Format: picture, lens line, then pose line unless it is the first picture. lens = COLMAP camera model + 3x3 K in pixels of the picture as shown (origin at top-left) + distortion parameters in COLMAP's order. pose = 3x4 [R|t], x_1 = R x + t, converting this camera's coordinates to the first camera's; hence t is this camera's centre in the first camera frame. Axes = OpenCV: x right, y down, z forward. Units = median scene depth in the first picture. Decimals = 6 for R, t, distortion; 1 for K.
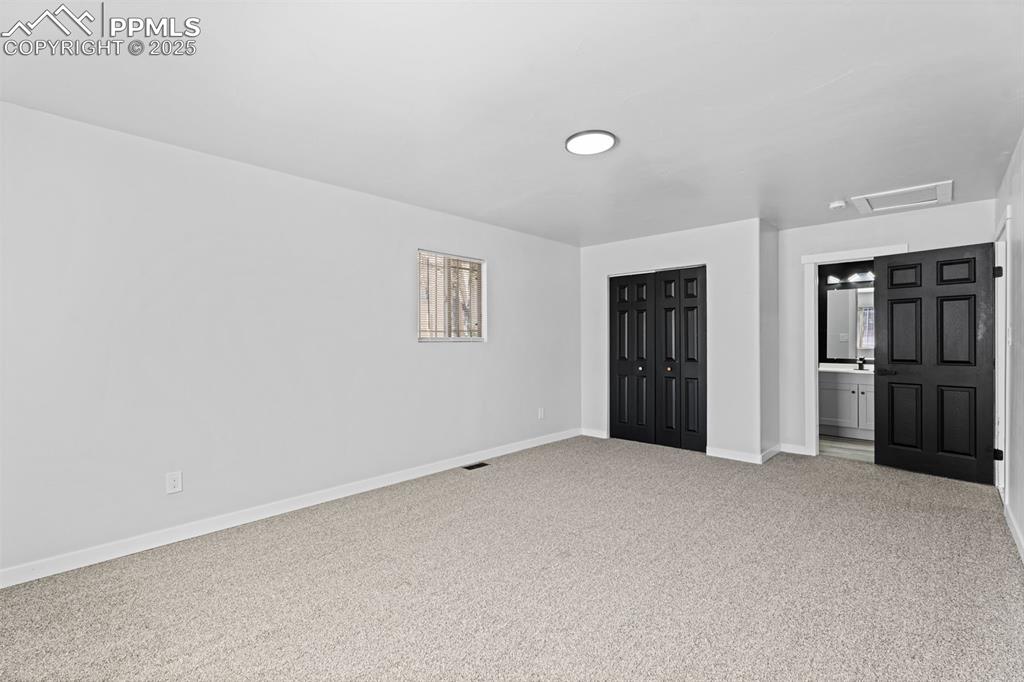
lens RADIAL K [[471.7, 0, 504.2], [0, 471.7, 338.5], [0, 0, 1]] dist [0.001674, 0.000535]
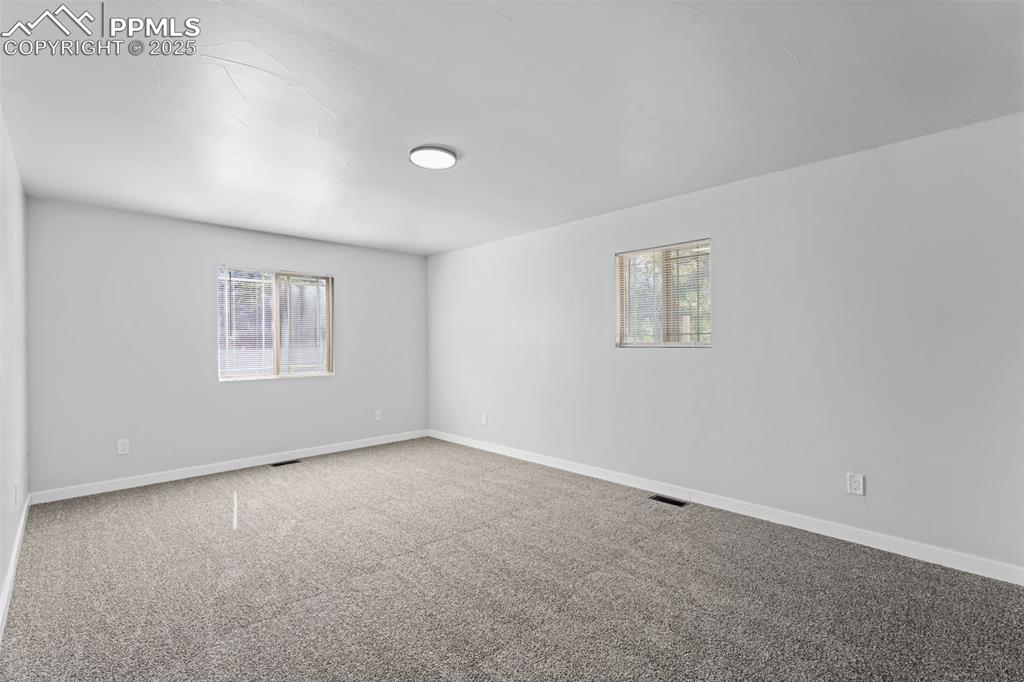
lens RADIAL K [[452.6, 0, 512.3], [0, 452.6, 342.6], [0, 0, 1]] dist [-0.001317, 0.000153]
pose [[0.005684, 0.010395, -0.999930, 0.729660], [-0.006085, 0.999928, 0.010361, -0.008628], [0.999965, 0.006026, 0.005747, 0.738750]]
